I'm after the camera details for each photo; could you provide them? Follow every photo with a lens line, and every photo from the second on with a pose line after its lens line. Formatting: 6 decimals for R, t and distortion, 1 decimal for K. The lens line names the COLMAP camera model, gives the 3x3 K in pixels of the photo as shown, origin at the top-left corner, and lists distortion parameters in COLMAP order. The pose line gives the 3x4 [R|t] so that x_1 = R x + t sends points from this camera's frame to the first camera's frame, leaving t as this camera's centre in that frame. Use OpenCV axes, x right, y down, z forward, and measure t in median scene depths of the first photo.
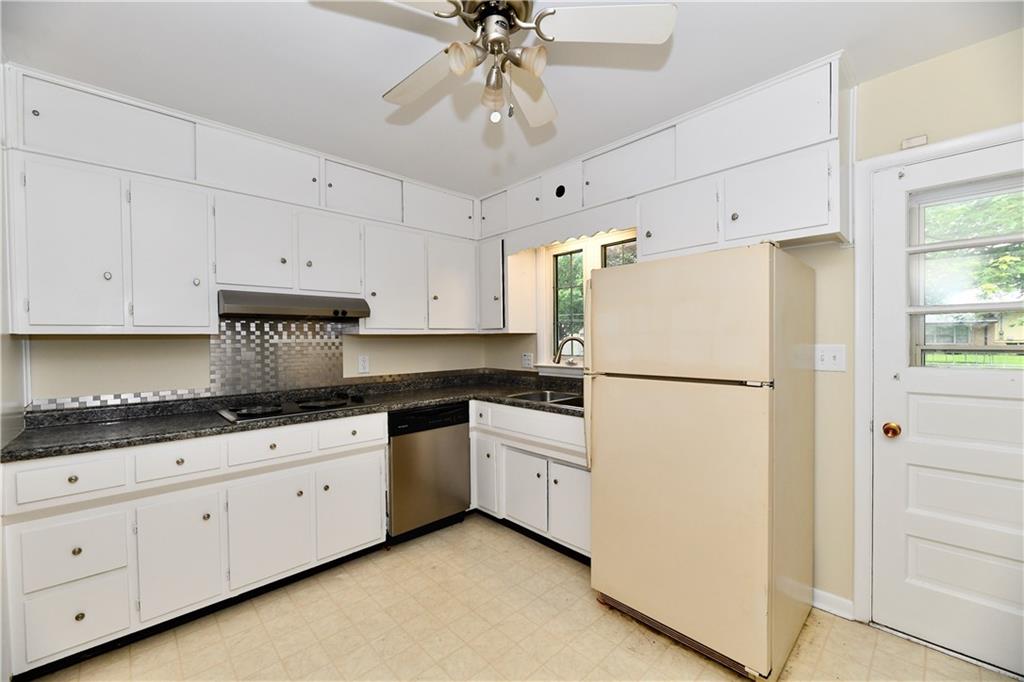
lens RADIAL K [[410.2, 0, 506.7], [0, 410.2, 341.8], [0, 0, 1]] dist [-0.000162, -0.001803]
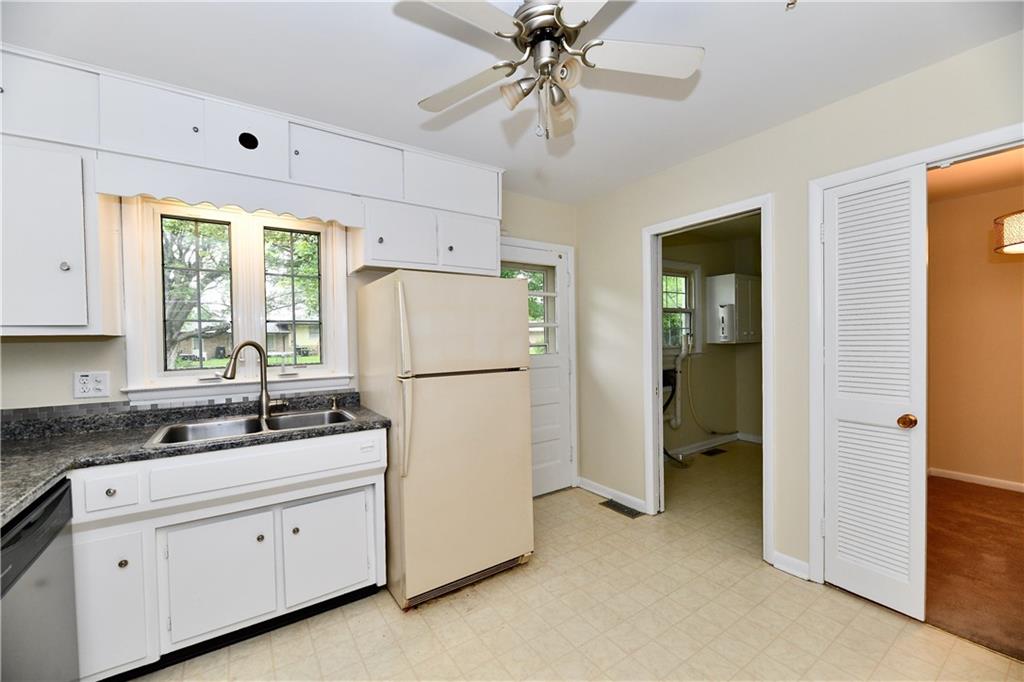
lens RADIAL K [[410.2, 0, 508.0], [0, 410.2, 339.0], [0, 0, 1]] dist [-0.000162, -0.001803]
pose [[0.167832, -0.002904, 0.985811, -0.544959], [0.019218, 0.999815, -0.000326, -0.006931], [-0.985628, 0.019000, 0.167857, 0.458492]]
